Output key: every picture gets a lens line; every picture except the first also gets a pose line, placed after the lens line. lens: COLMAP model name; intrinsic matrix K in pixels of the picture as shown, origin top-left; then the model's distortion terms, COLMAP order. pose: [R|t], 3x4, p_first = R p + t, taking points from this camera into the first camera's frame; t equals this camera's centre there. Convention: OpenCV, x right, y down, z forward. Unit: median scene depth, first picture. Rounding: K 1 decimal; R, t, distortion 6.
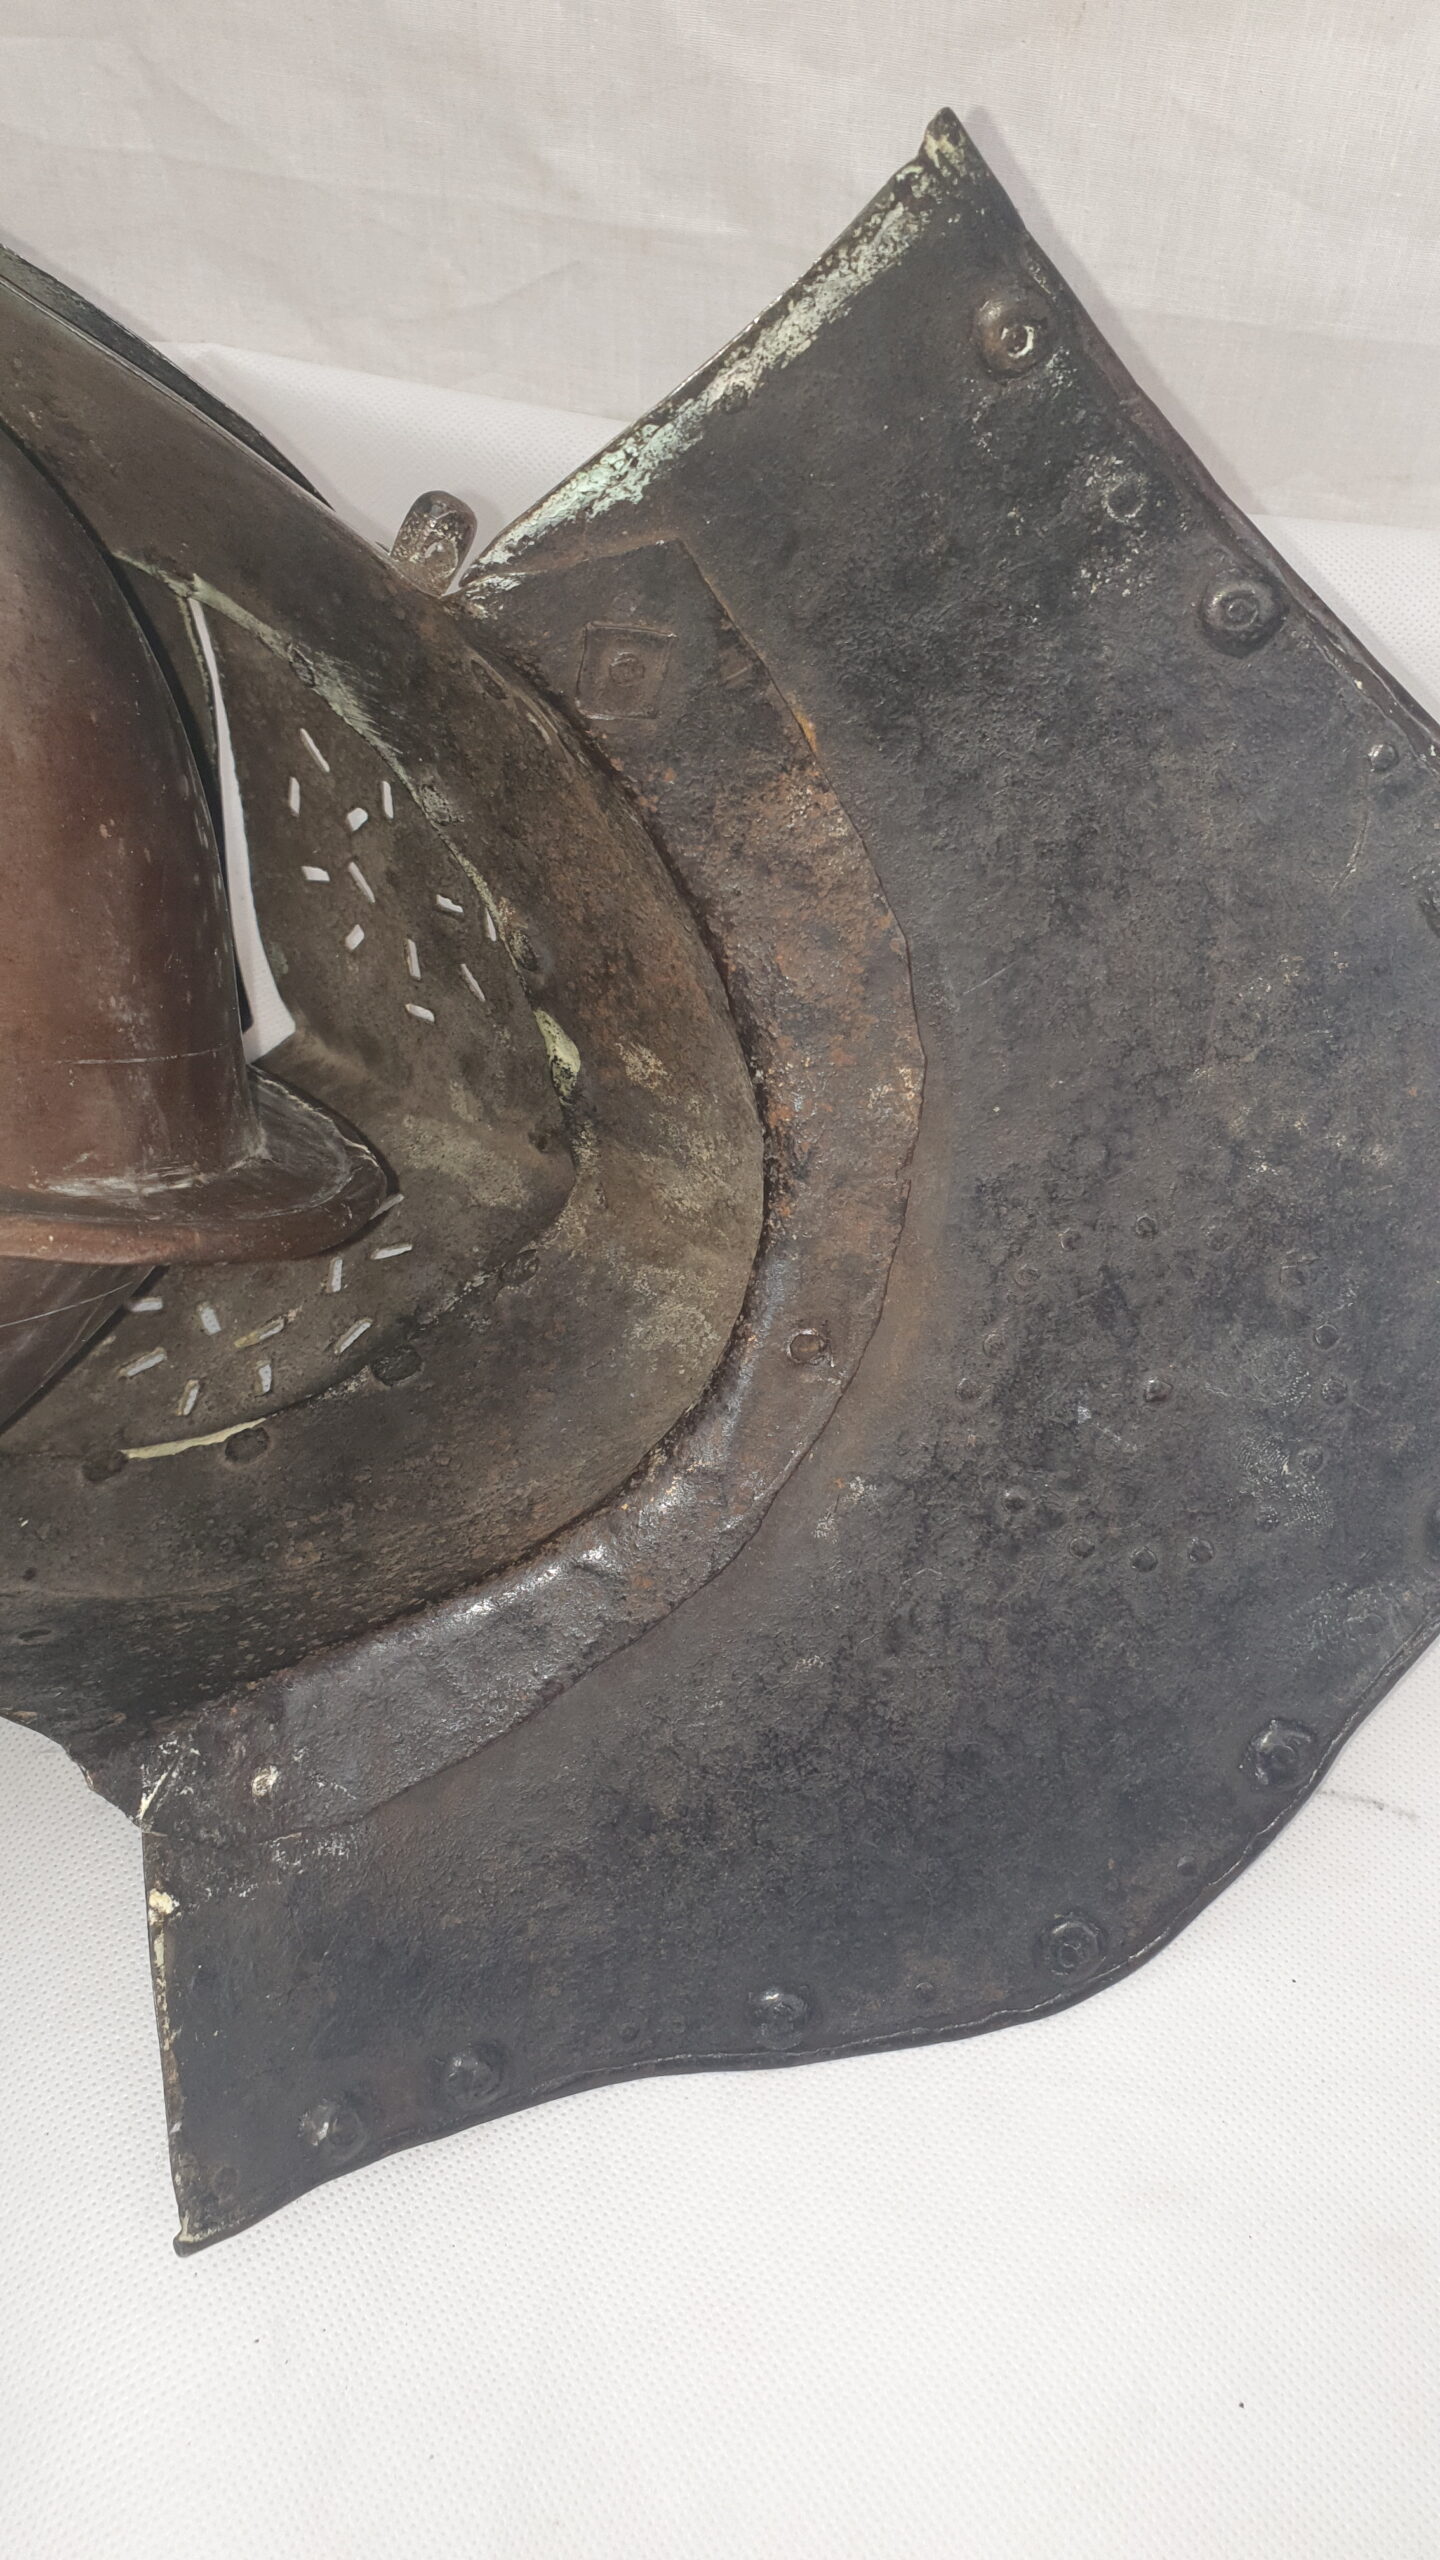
lens RADIAL K [[1820.2, 0, 715.8], [0, 1820.2, 1342.5], [0, 0, 1]] dist [0.178301, -0.402933]
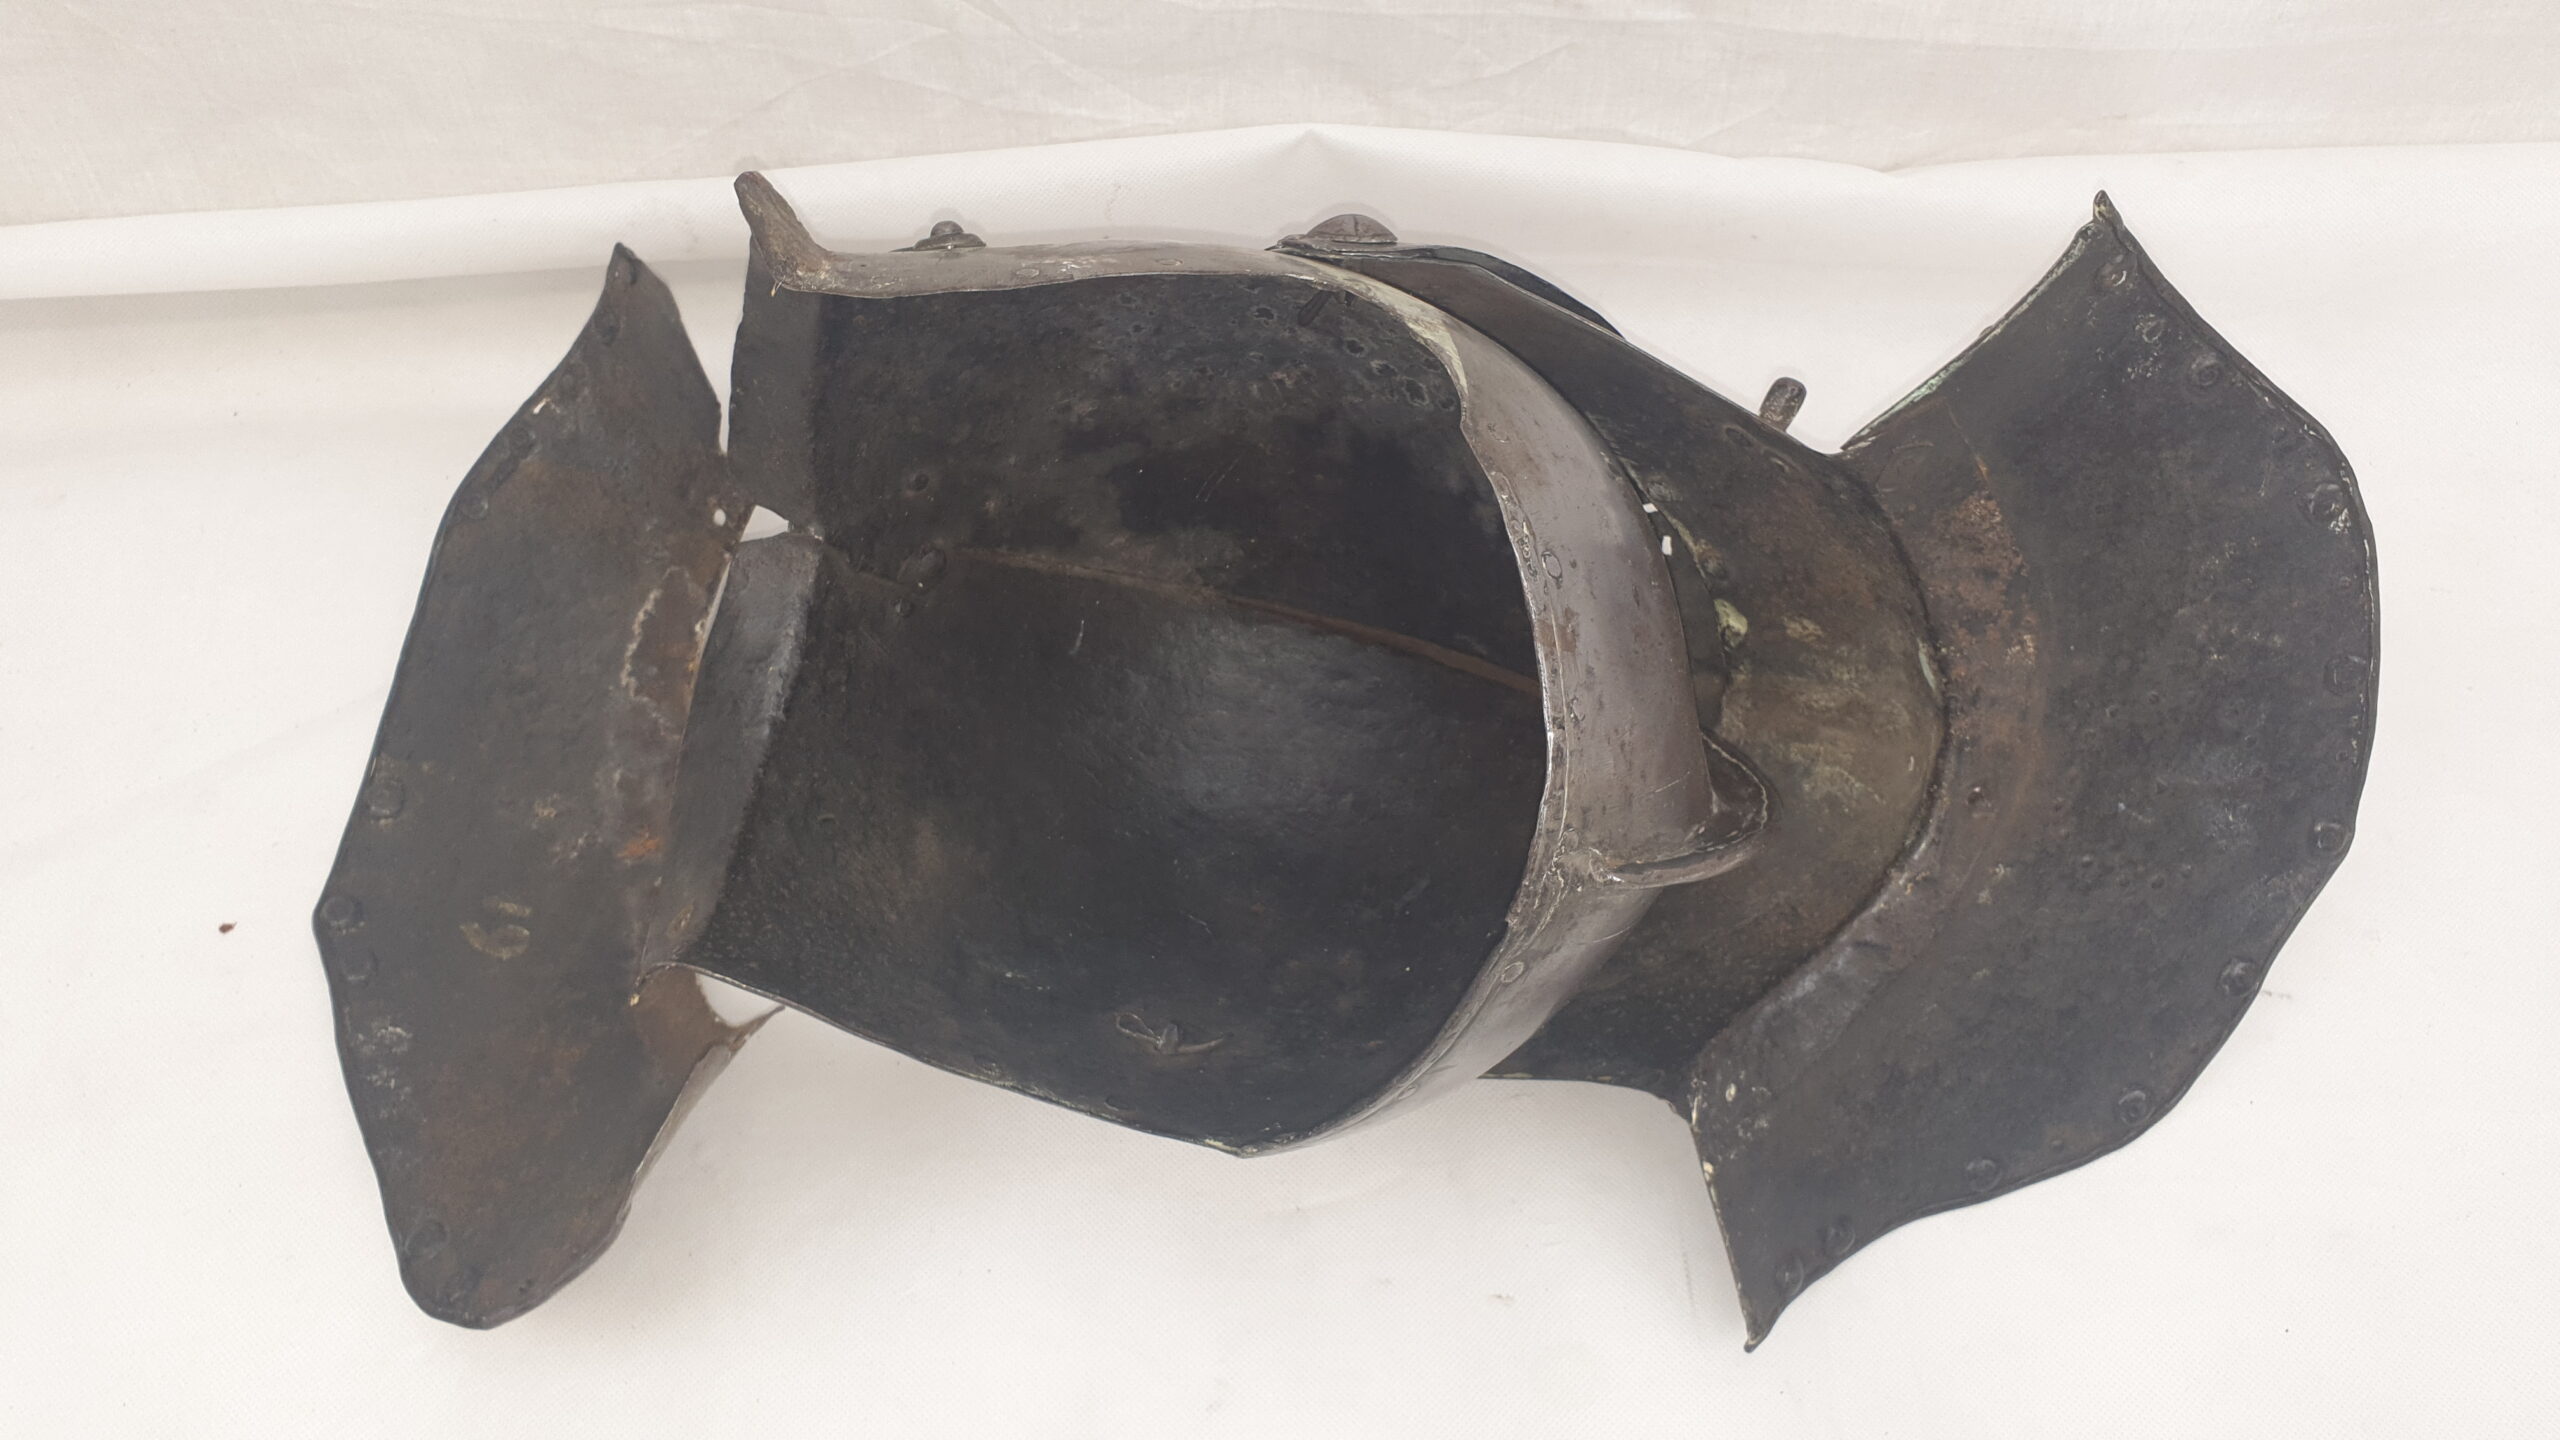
lens RADIAL K [[1867.6, 0, 1240.4], [0, 1867.6, 737.0], [0, 0, 1]] dist [0.058716, -0.100949]
pose [[0.983046, -0.159414, 0.090600, -0.770957], [0.150825, 0.983997, 0.094873, -0.321953], [-0.104275, -0.079599, 0.991358, -0.669082]]
